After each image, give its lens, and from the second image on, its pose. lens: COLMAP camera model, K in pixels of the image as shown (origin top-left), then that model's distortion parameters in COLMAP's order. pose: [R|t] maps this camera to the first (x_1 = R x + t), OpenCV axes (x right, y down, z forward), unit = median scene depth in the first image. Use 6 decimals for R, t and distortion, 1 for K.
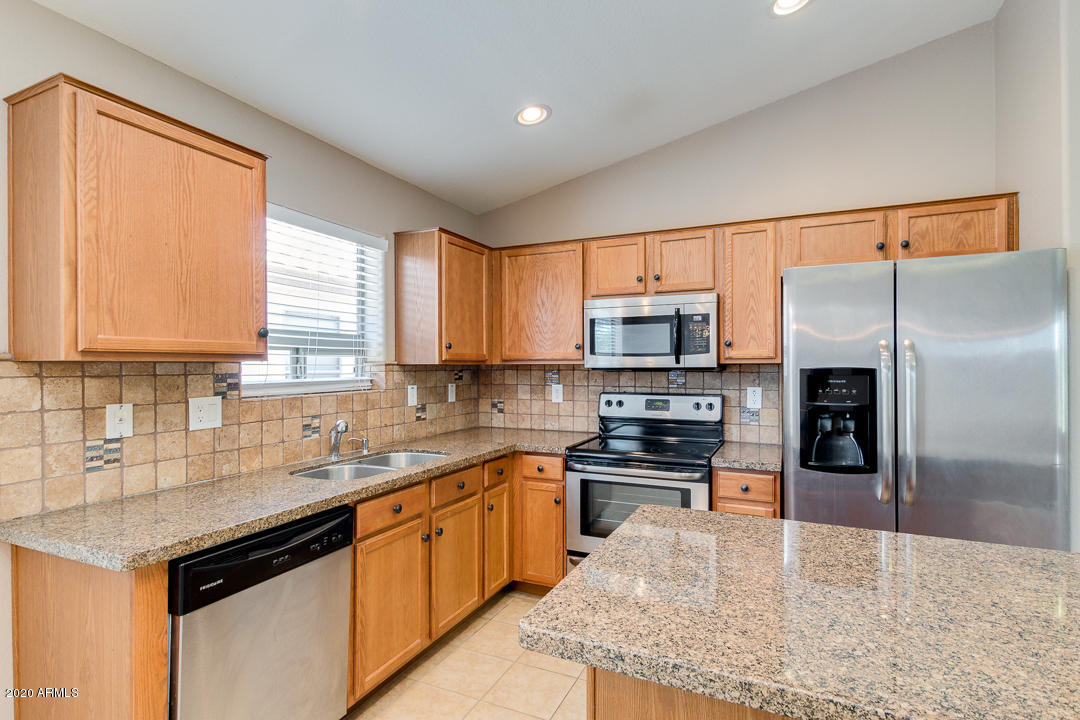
lens RADIAL K [[533.7, 0, 541.5], [0, 533.7, 364.8], [0, 0, 1]] dist [0.017226, -0.006763]
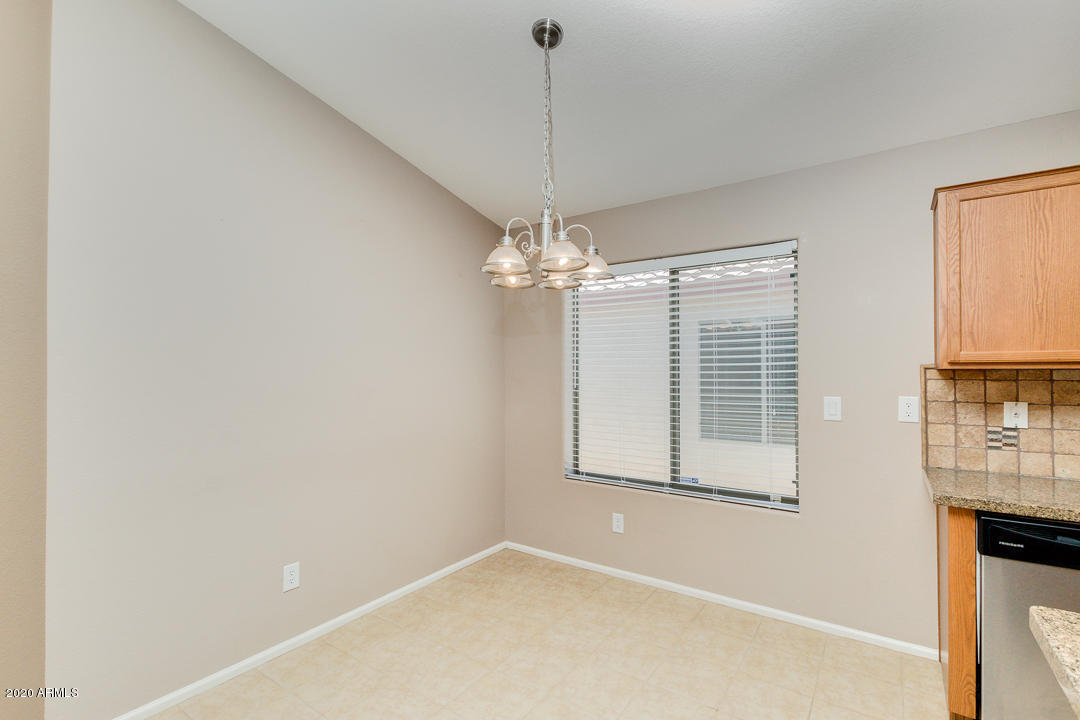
lens RADIAL K [[498.2, 0, 539.2], [0, 498.2, 366.3], [0, 0, 1]] dist [0.003667, -0.001153]
pose [[-0.180607, -0.008234, -0.983521, 0.431700], [-0.001221, 0.999966, -0.008148, -0.001127], [0.983555, -0.000271, -0.180611, 0.064079]]
